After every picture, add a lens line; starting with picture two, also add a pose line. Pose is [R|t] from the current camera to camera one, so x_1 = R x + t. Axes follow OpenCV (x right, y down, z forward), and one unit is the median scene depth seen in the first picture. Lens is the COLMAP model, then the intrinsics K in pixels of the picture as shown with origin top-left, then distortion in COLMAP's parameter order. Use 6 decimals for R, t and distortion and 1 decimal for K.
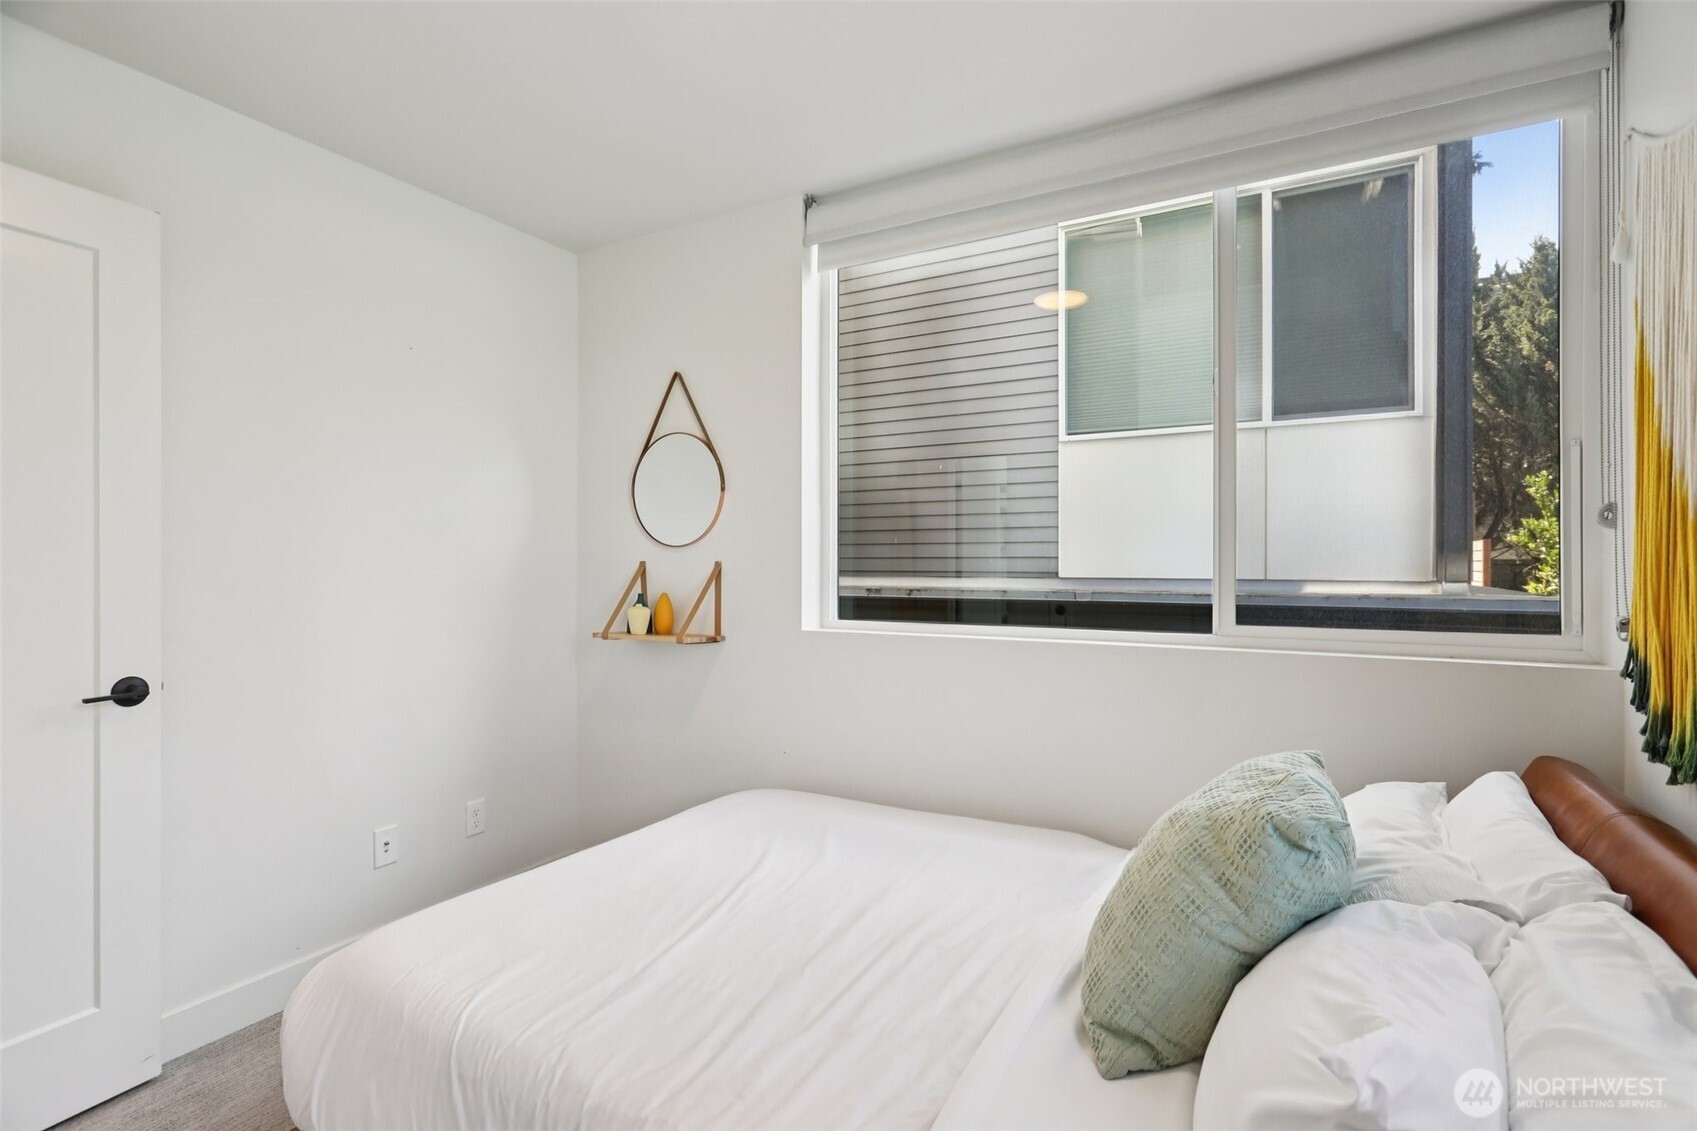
lens RADIAL K [[797.2, 0, 851.0], [0, 797.2, 563.9], [0, 0, 1]] dist [-0.009177, 0.004911]
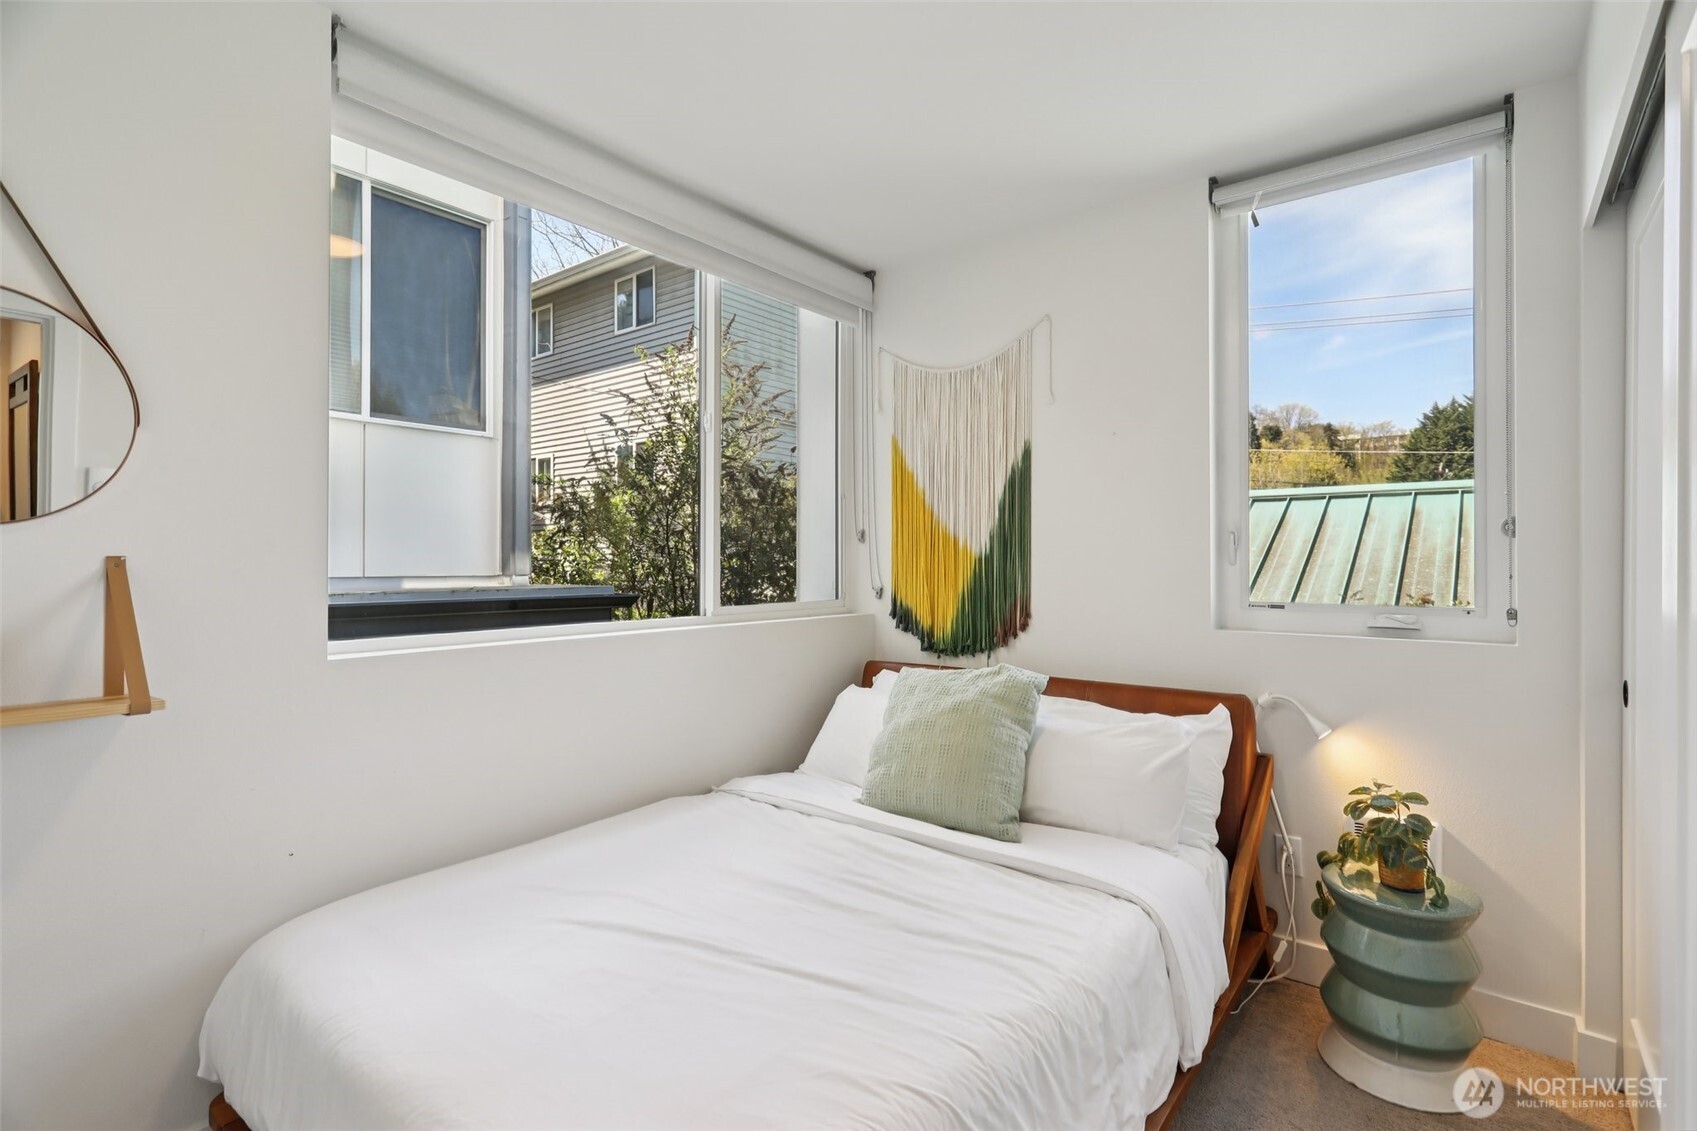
lens RADIAL K [[797.2, 0, 849.3], [0, 797.2, 563.8], [0, 0, 1]] dist [-0.009177, 0.004911]
pose [[0.163003, -0.001819, 0.986624, -0.379829], [-0.002170, 0.999995, 0.002202, 0.000337], [-0.986623, -0.002500, 0.162998, 0.268968]]
